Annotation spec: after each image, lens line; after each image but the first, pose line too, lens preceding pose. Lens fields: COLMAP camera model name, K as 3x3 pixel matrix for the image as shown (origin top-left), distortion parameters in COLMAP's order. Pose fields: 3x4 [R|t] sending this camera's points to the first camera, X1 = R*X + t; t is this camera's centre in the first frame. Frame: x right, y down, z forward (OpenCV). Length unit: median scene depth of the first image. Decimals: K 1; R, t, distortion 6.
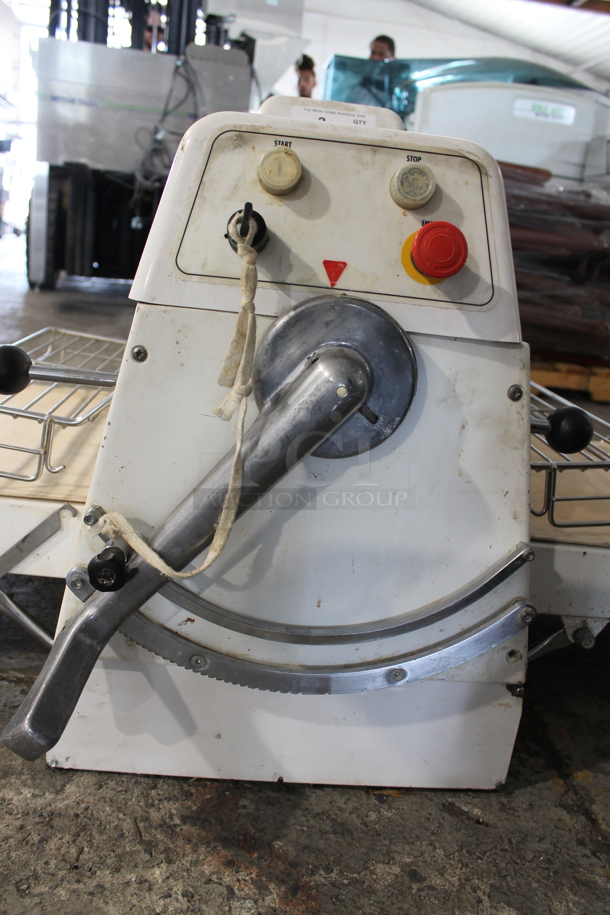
lens RADIAL K [[775.7, 0, 298.1], [0, 775.7, 460.2], [0, 0, 1]] dist [-0.160351, 0.131374]
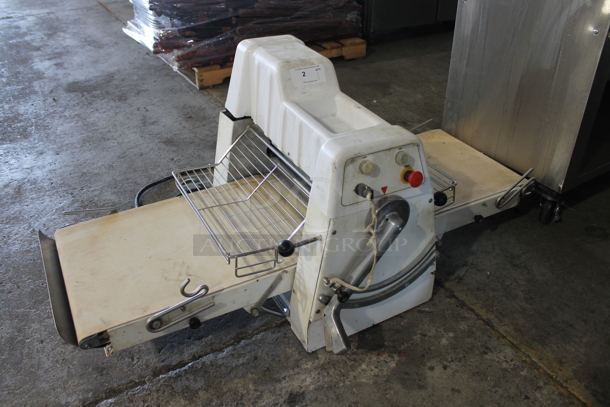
lens RADIAL K [[517.1, 0, 307.5], [0, 517.1, 201.6], [0, 0, 1]] dist [-0.160351, 0.131374]
pose [[0.897808, -0.324754, 0.297450, -0.801588], [0.221287, 0.916643, 0.332864, -0.883103], [-0.380754, -0.233026, 0.894832, -0.730511]]
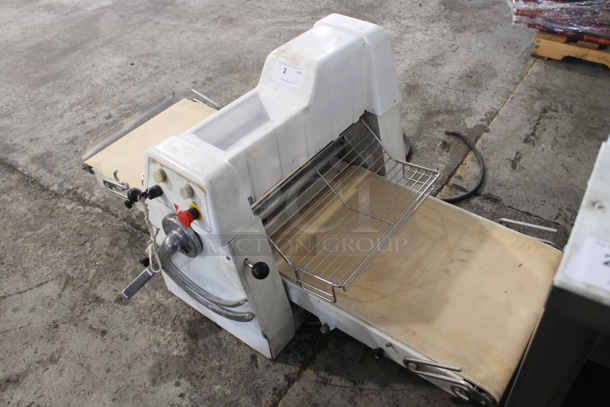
lens RADIAL K [[517.1, 0, 310.3], [0, 517.1, 204.9], [0, 0, 1]] dist [-0.160351, 0.131374]
pose [[0.745884, 0.319382, -0.584510, 1.495037], [-0.044835, 0.899627, 0.434352, -1.062034], [0.664565, -0.297770, 0.685337, -0.061111]]
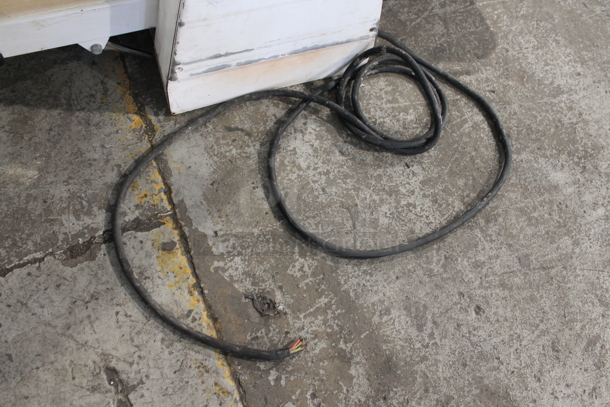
lens RADIAL K [[517.1, 0, 307.7], [0, 517.1, 201.5], [0, 0, 1]] dist [-0.160351, 0.131374]
pose [[-0.919561, 0.180381, -0.349099, 0.456369], [-0.330038, 0.127630, 0.935300, -1.432261], [0.213266, 0.975281, -0.057831, 2.674564]]
